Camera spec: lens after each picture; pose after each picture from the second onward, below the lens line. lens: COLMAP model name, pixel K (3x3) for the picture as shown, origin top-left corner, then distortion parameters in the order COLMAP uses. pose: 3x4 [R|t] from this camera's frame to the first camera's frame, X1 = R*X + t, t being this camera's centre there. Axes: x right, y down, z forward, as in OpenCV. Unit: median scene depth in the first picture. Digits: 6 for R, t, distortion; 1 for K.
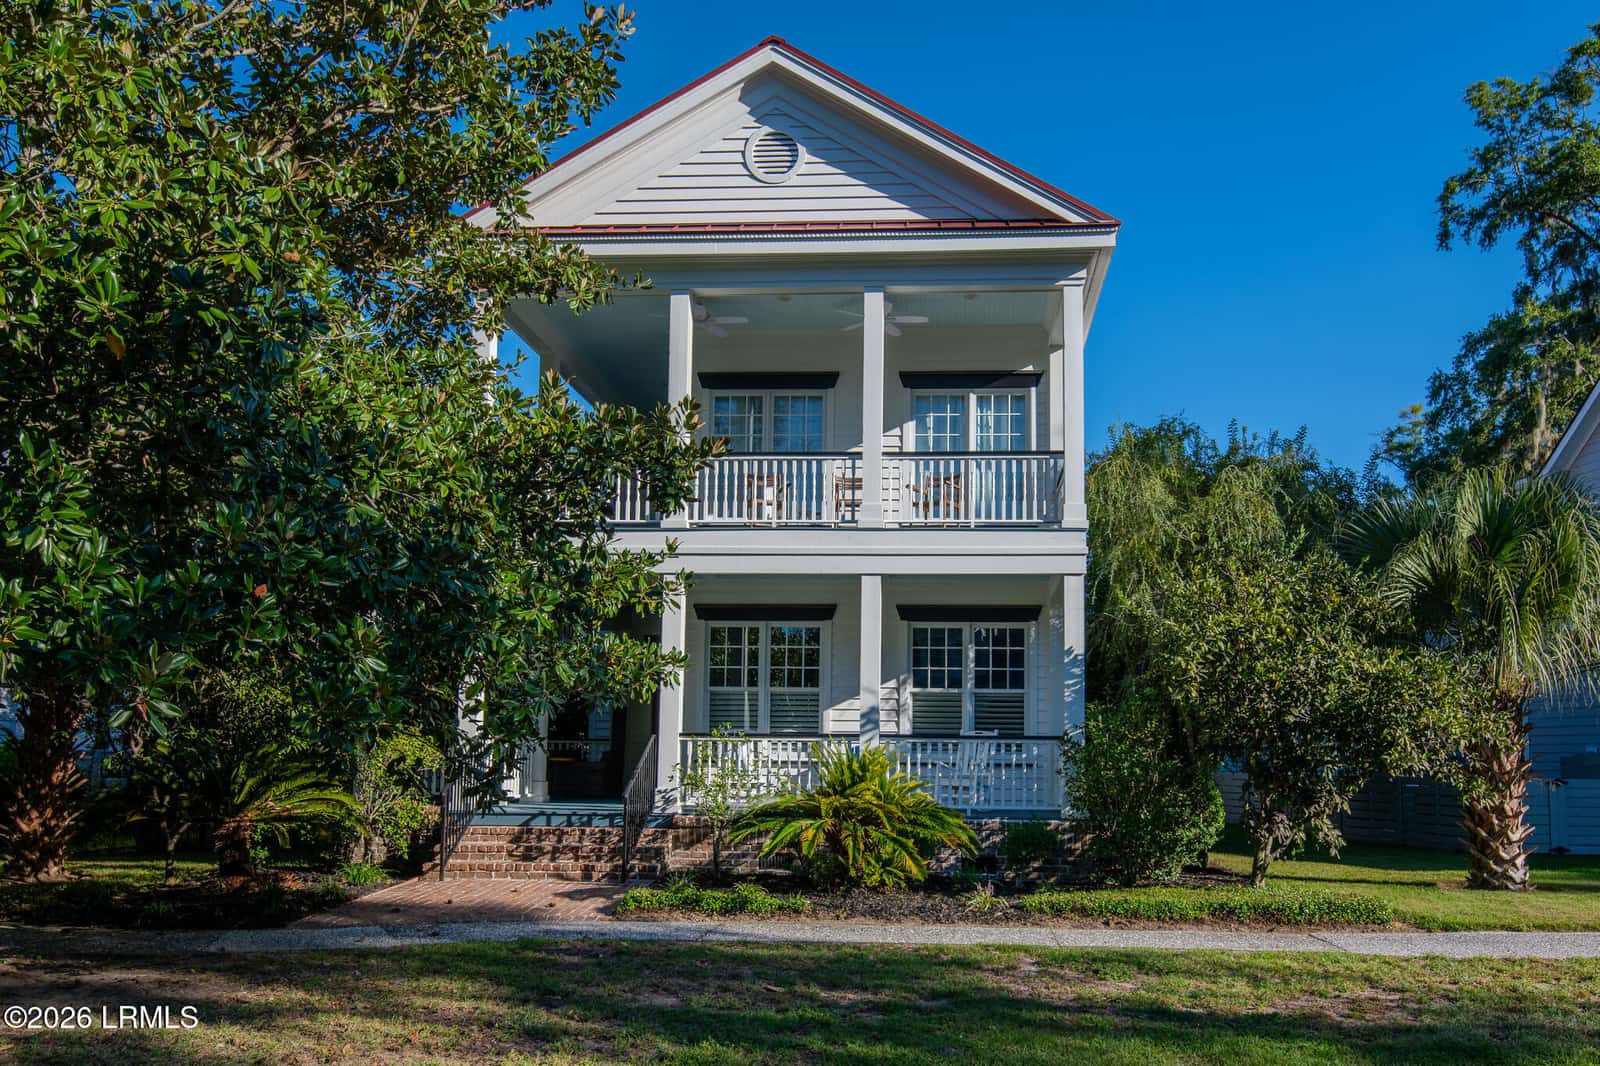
lens RADIAL K [[1437.5, 0, 800.0], [0, 1437.5, 533.0], [0, 0, 1]] dist [0.016843, 0.001195]
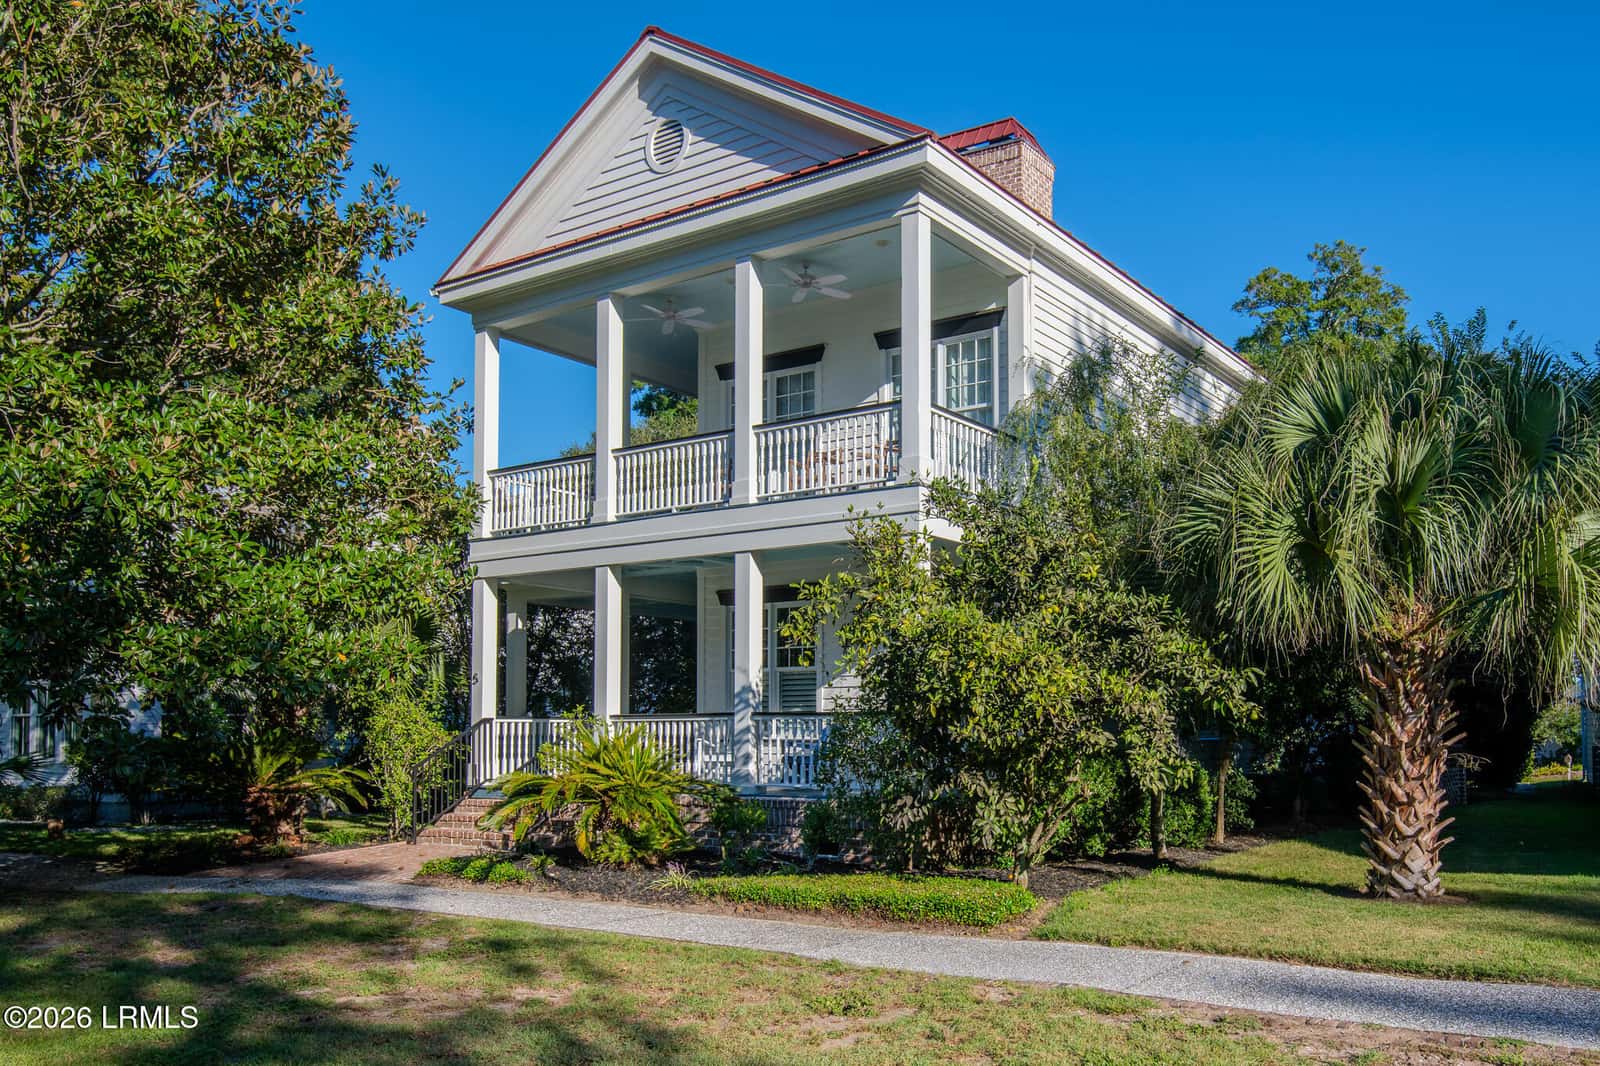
lens RADIAL K [[1360.3, 0, 799.8], [0, 1360.3, 601.4], [0, 0, 1]] dist [-0.008192, -0.004806]
pose [[0.849479, -0.062969, -0.523851, 0.543414], [0.093816, 0.995058, 0.032522, 0.034372], [0.519214, -0.076773, 0.851189, 0.214668]]
